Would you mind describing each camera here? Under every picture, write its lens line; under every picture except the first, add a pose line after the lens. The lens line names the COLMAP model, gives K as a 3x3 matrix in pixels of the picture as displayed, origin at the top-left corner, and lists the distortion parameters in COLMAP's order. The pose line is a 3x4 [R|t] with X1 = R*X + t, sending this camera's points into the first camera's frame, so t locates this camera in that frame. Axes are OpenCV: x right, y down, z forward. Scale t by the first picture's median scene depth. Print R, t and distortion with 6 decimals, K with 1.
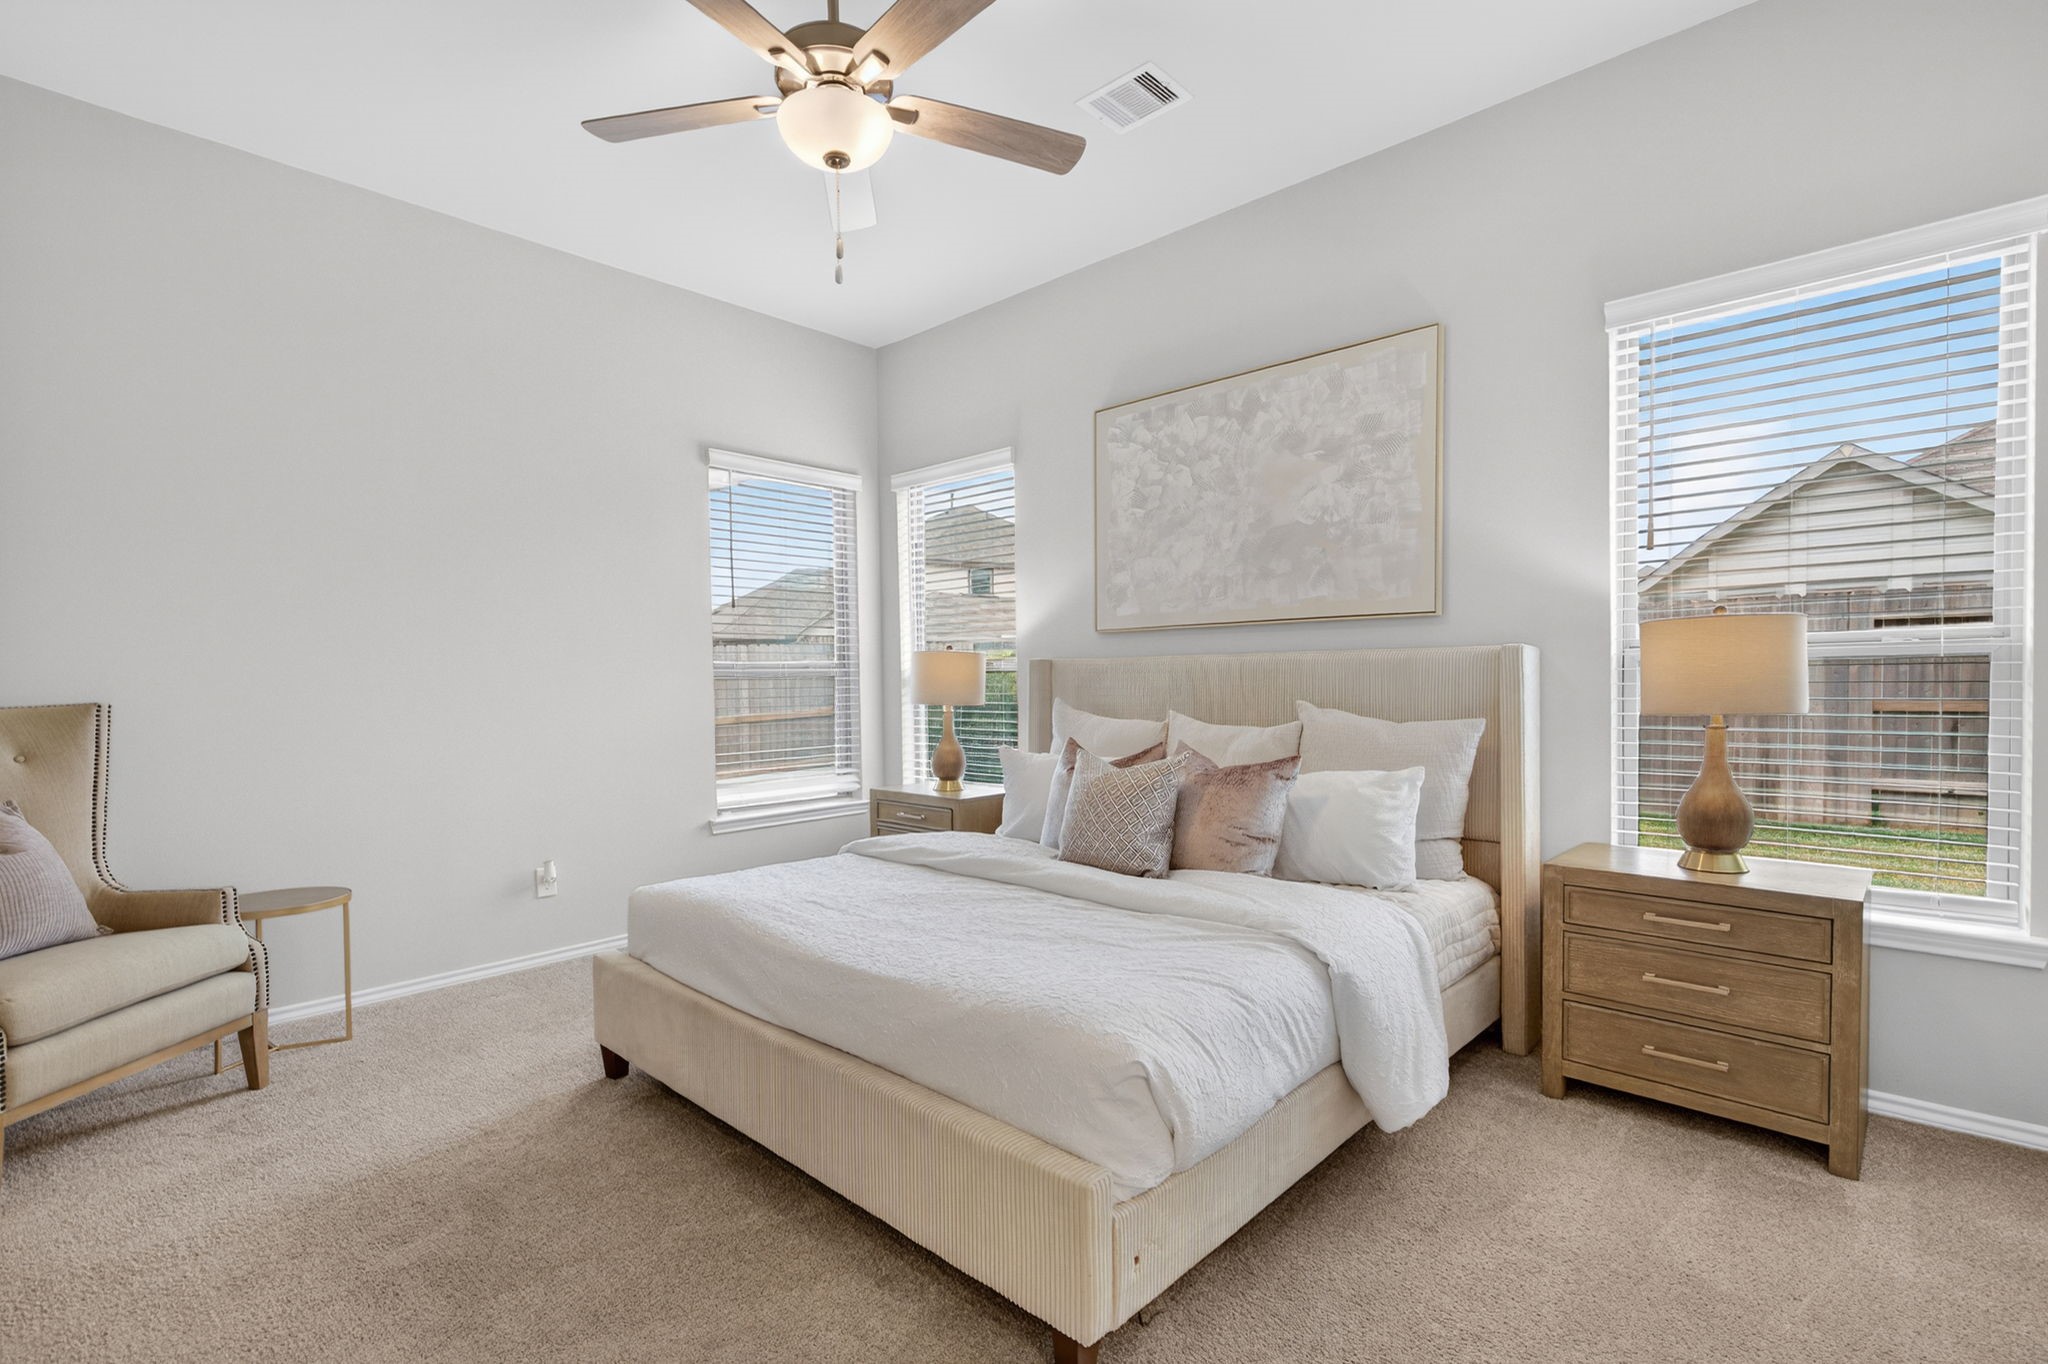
lens RADIAL K [[934.7, 0, 1008.4], [0, 934.7, 700.2], [0, 0, 1]] dist [-0.001283, 0.001616]
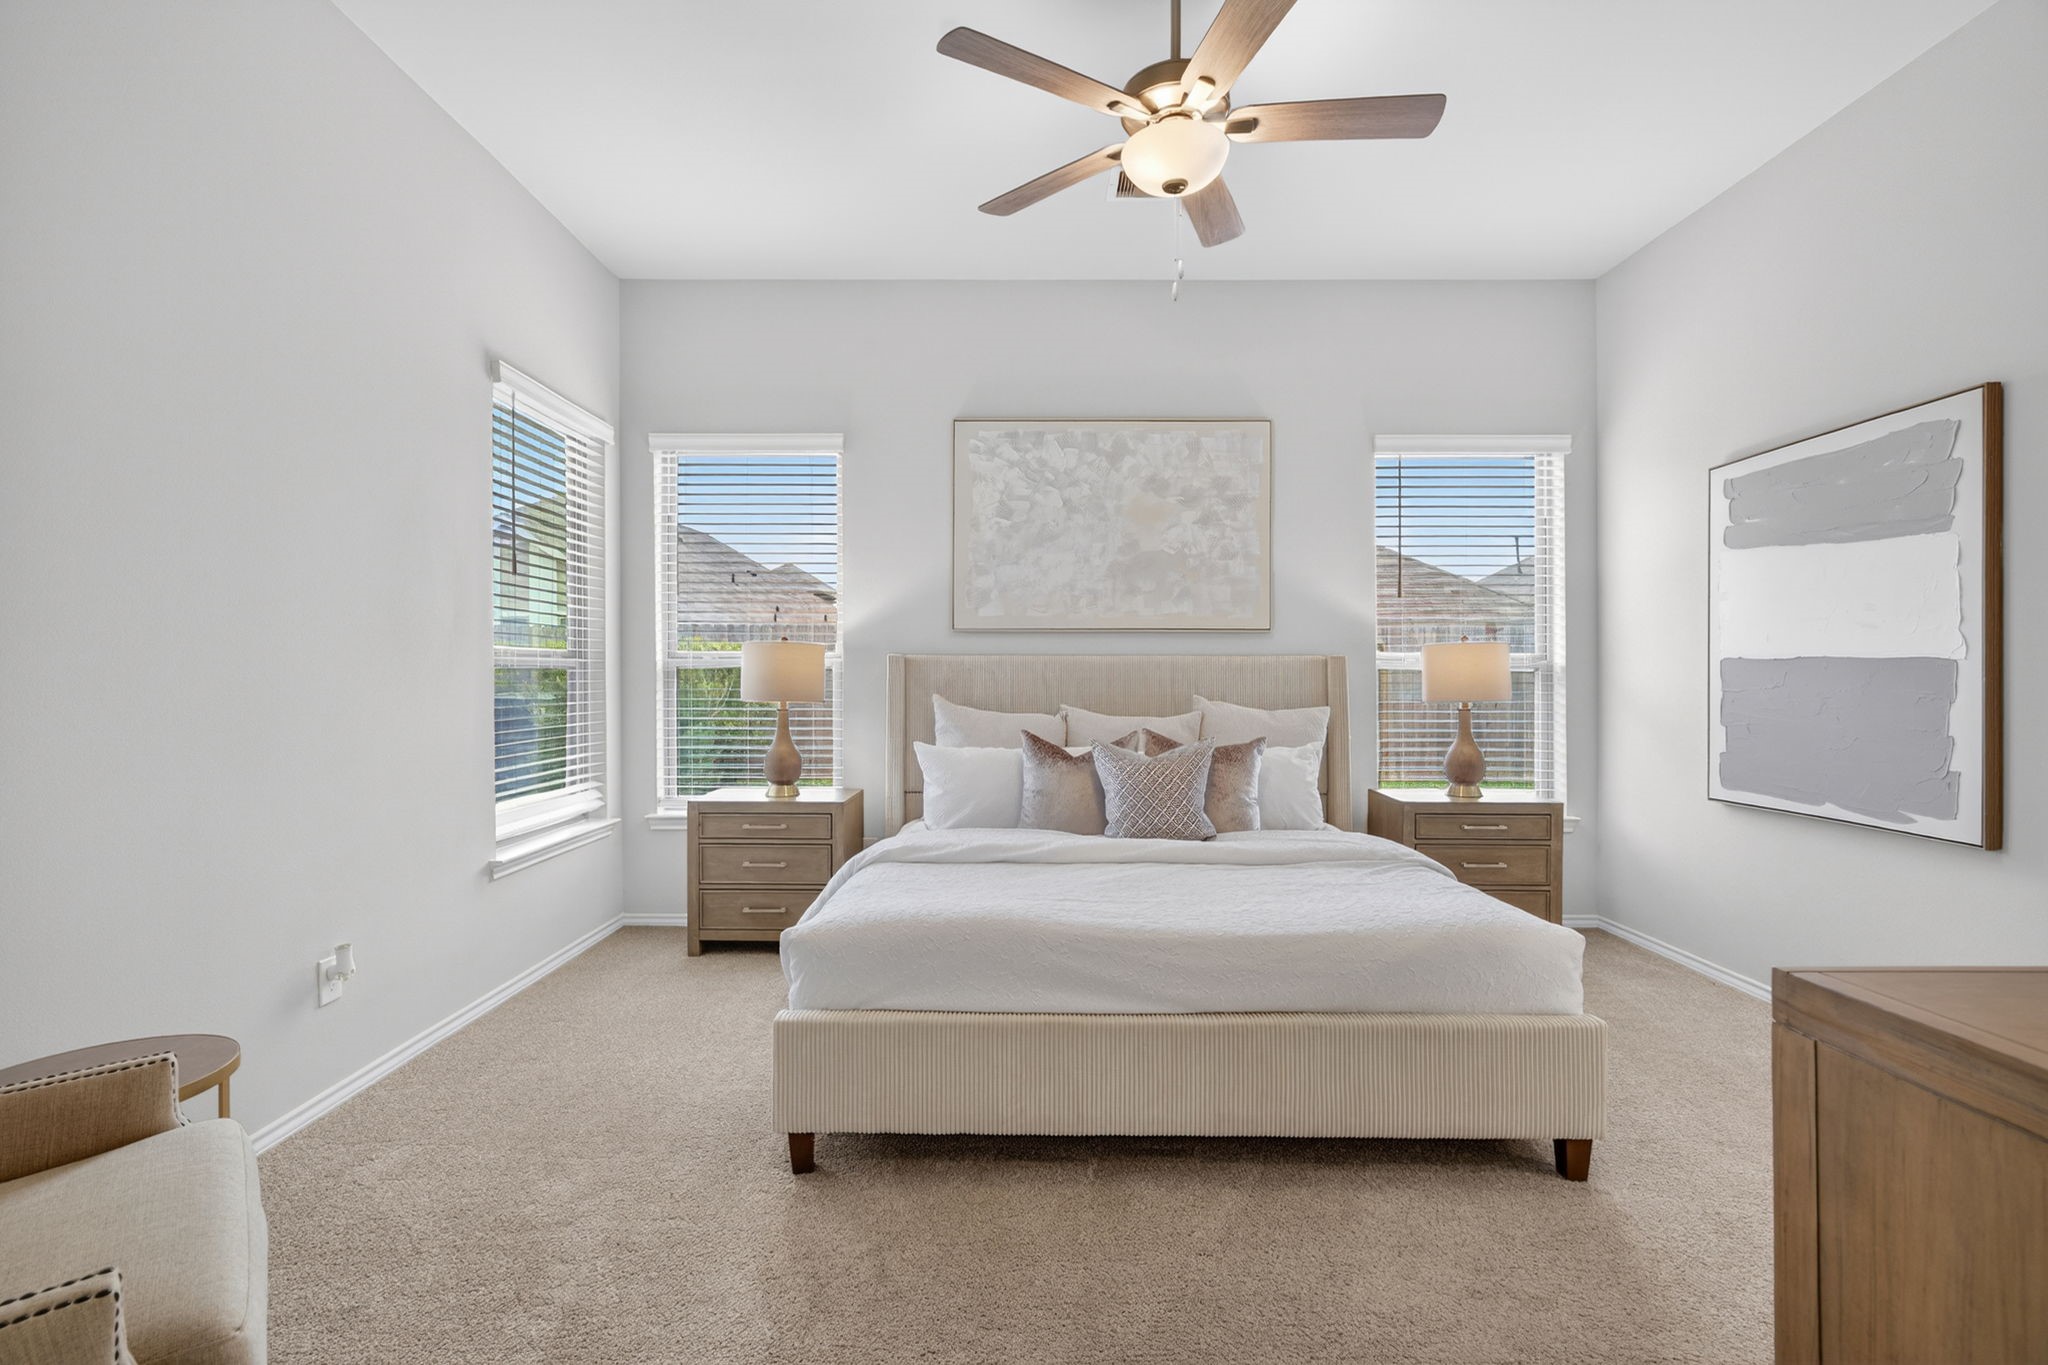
lens RADIAL K [[934.7, 0, 1004.8], [0, 934.7, 669.8], [0, 0, 1]] dist [-0.001283, 0.001616]
pose [[0.733716, 0.017090, 0.679241, -0.648470], [0.005269, 0.999510, -0.030839, 0.003615], [-0.679435, 0.026206, 0.733267, 0.226777]]
